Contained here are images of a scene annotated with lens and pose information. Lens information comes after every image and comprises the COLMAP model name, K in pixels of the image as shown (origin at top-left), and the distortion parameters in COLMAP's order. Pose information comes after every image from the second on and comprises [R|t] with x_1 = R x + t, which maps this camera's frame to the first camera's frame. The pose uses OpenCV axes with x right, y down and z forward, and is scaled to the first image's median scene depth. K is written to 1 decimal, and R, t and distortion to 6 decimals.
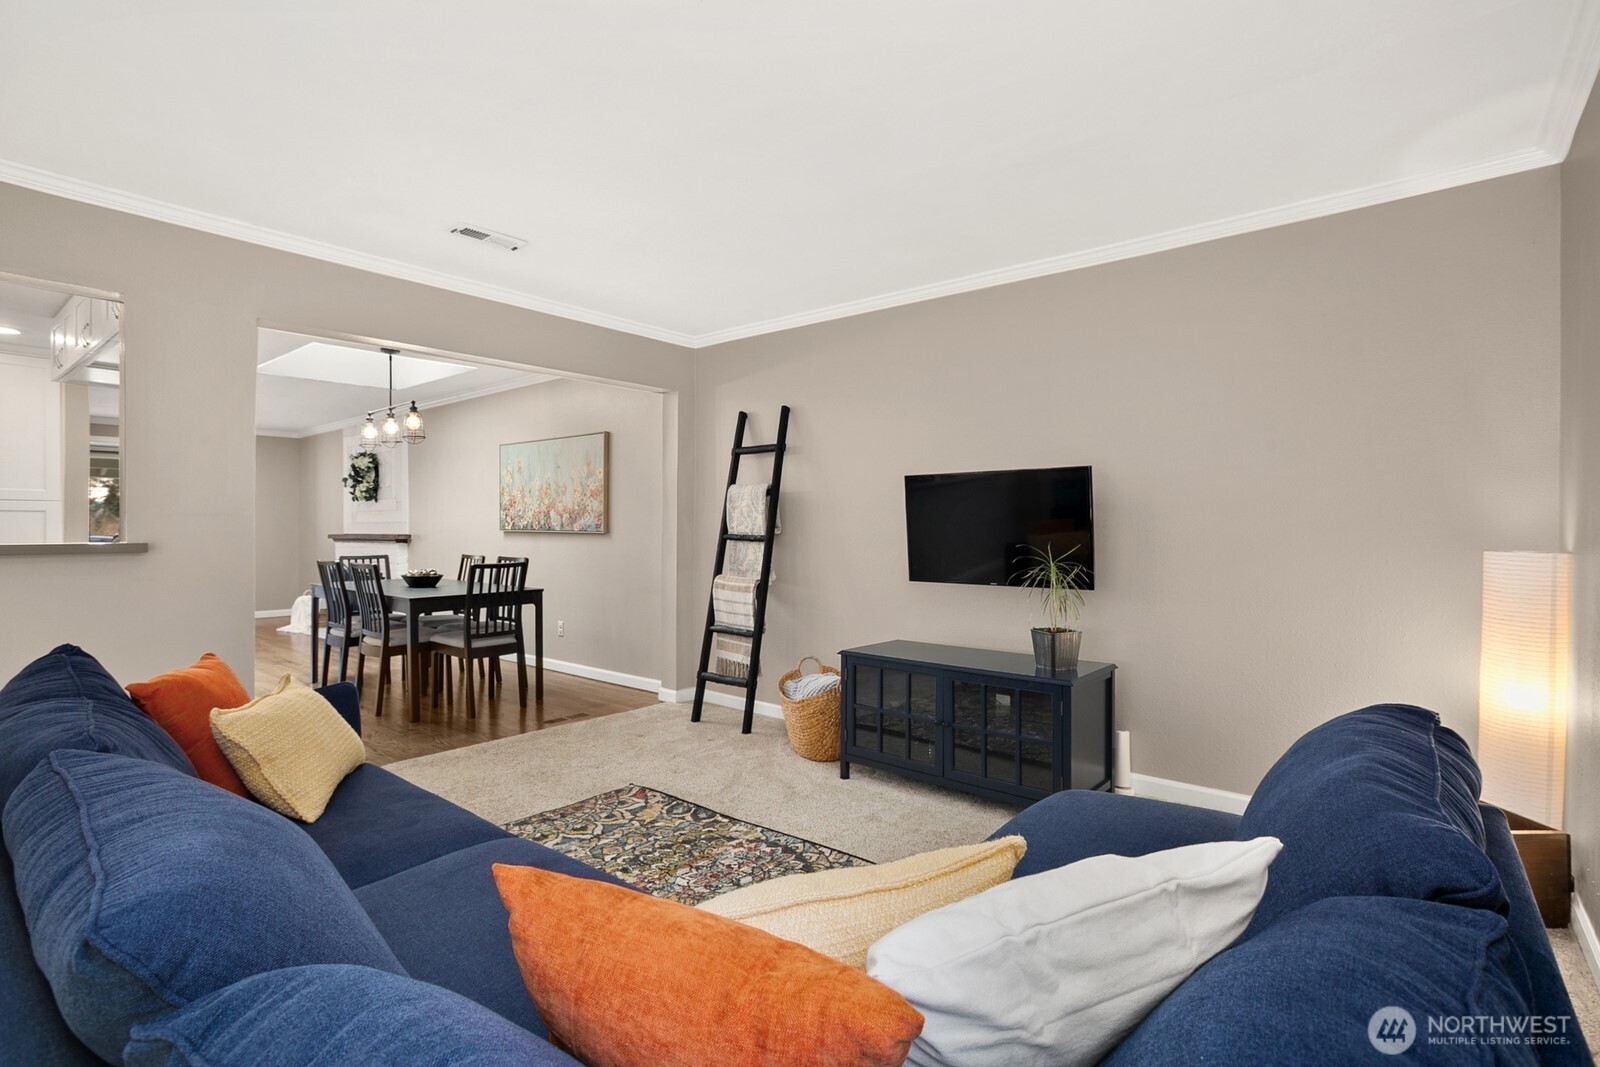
lens RADIAL K [[776.5, 0, 805.4], [0, 776.5, 507.0], [0, 0, 1]] dist [-0.058906, 0.000102]
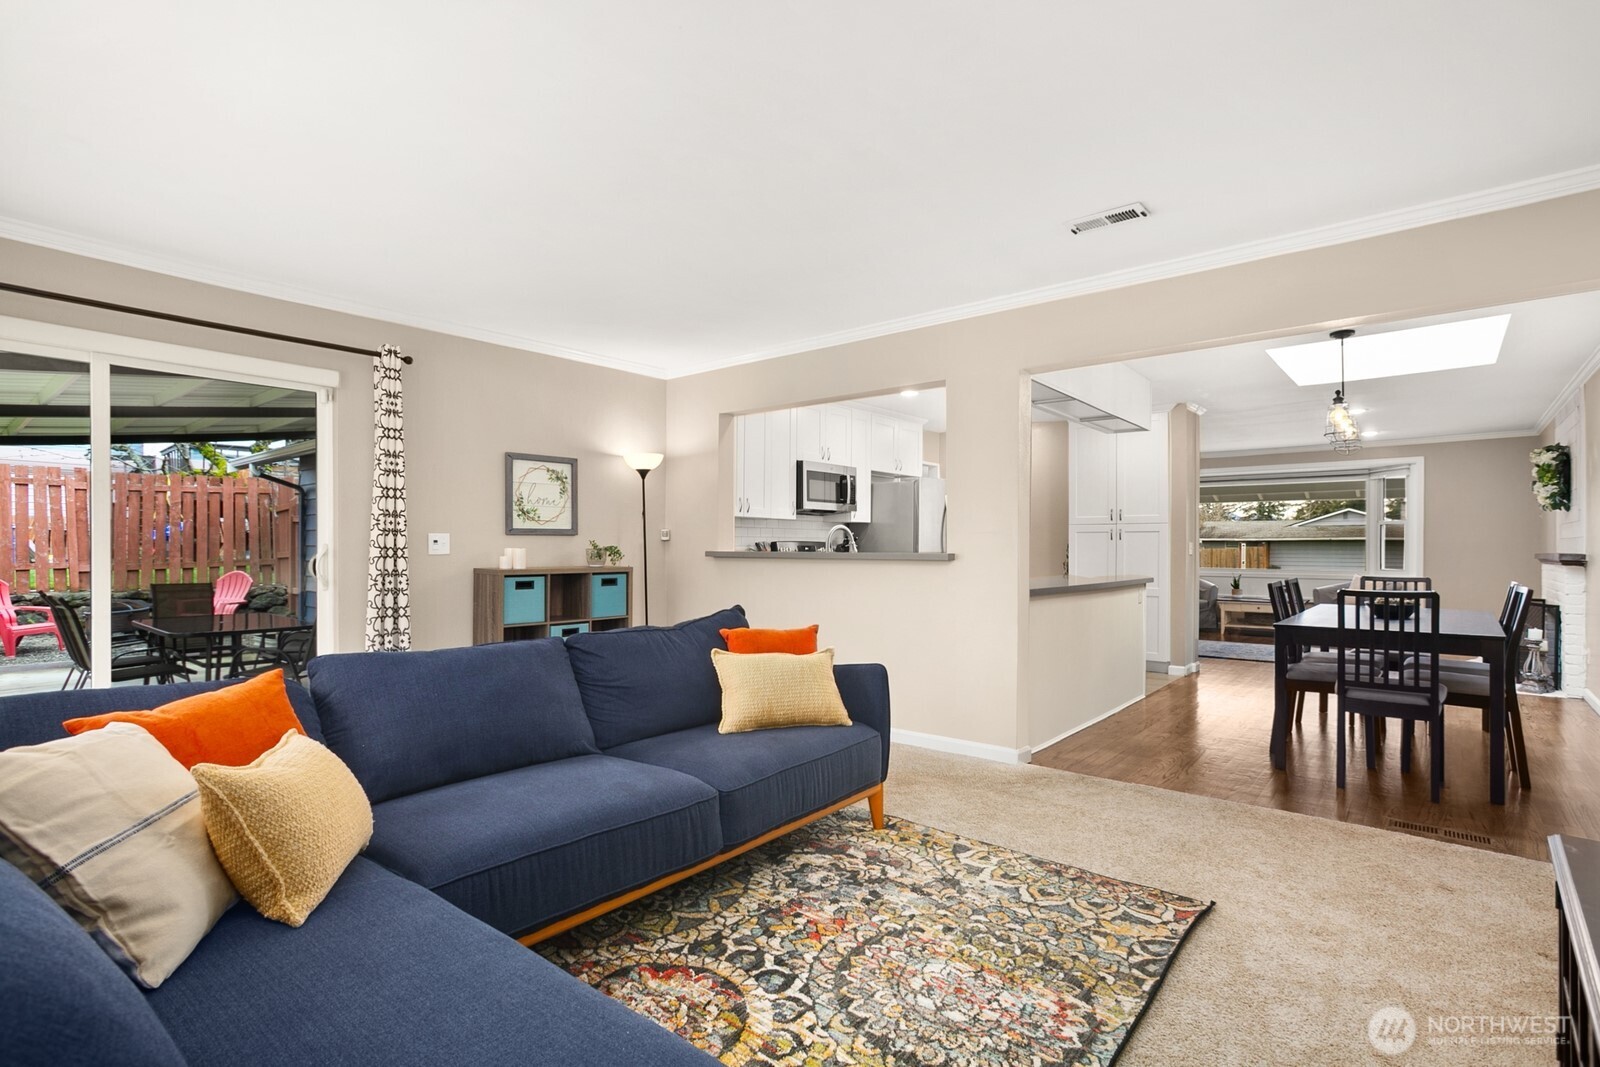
lens RADIAL K [[772.4, 0, 800.0], [0, 772.4, 533.5], [0, 0, 1]] dist [-0.002807, 0.000728]
pose [[-0.003895, -0.010586, -0.999936, 0.543565], [0.020932, 0.999724, -0.010666, 0.021774], [0.999773, -0.020972, -0.003672, 0.698193]]
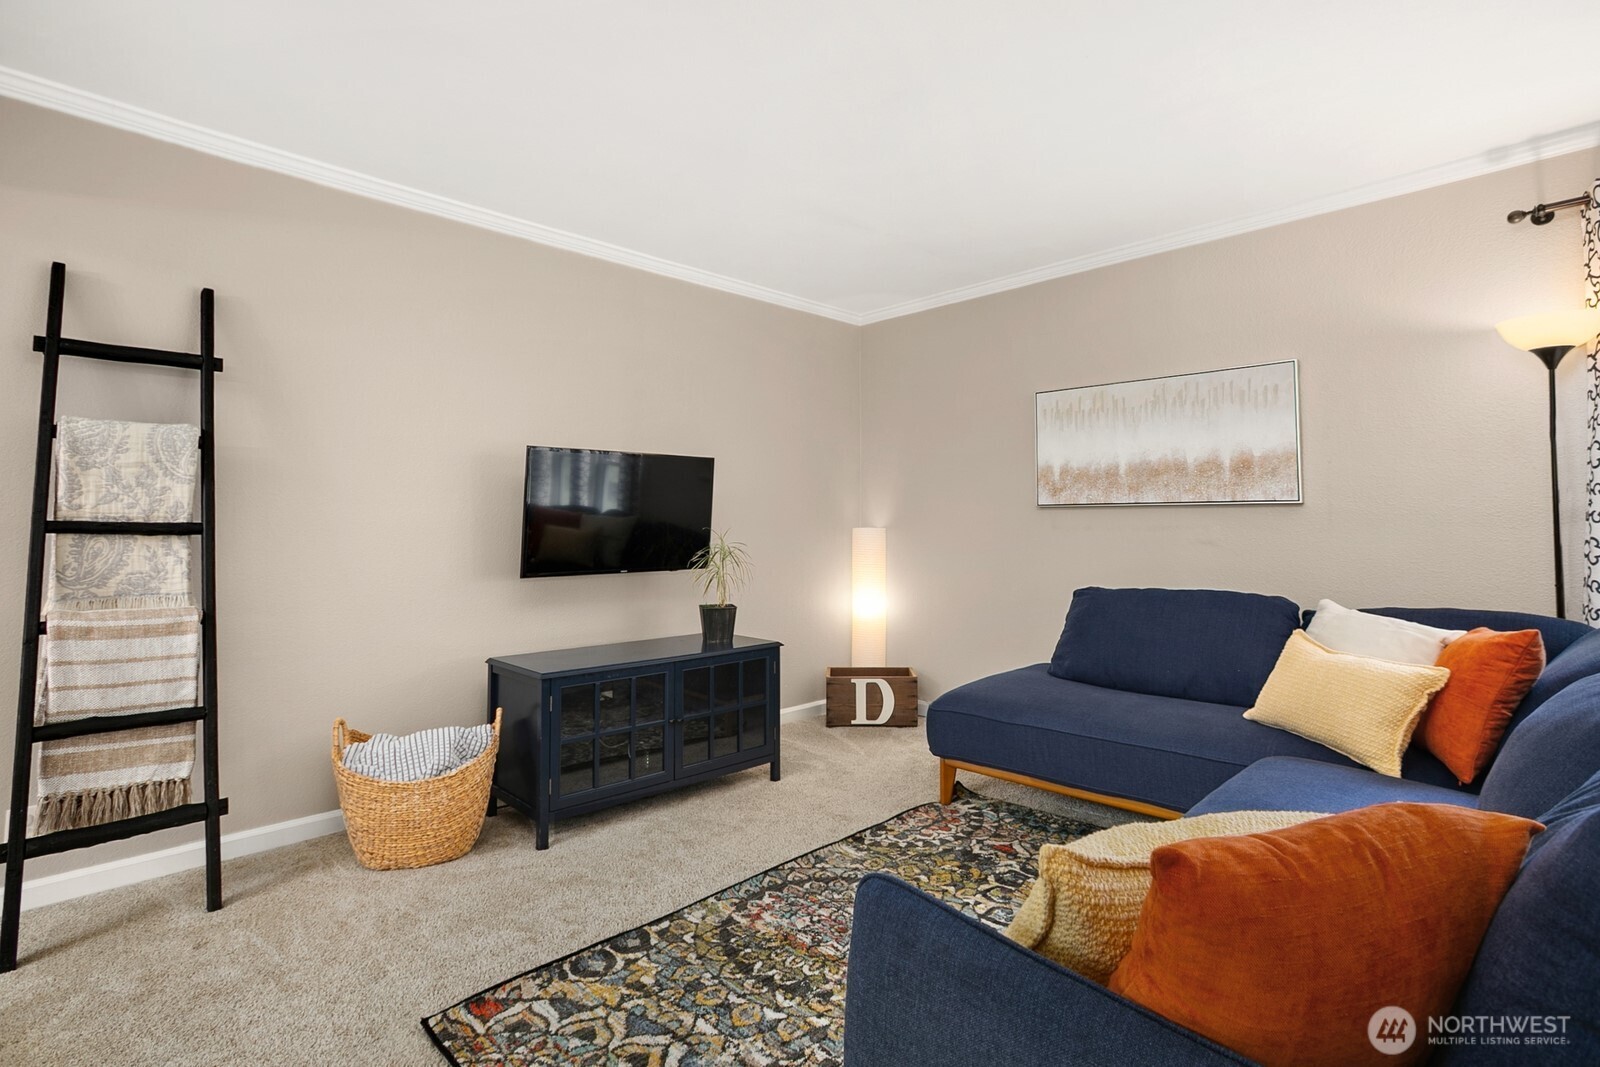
lens RADIAL K [[792.2, 0, 798.6], [0, 792.2, 469.1], [0, 0, 1]] dist [-0.003548, -0.000190]
pose [[0.094418, 0.073159, 0.992841, -0.813065], [-0.019685, 0.997238, -0.071611, 0.045107], [-0.995338, -0.012783, 0.095597, 0.796715]]
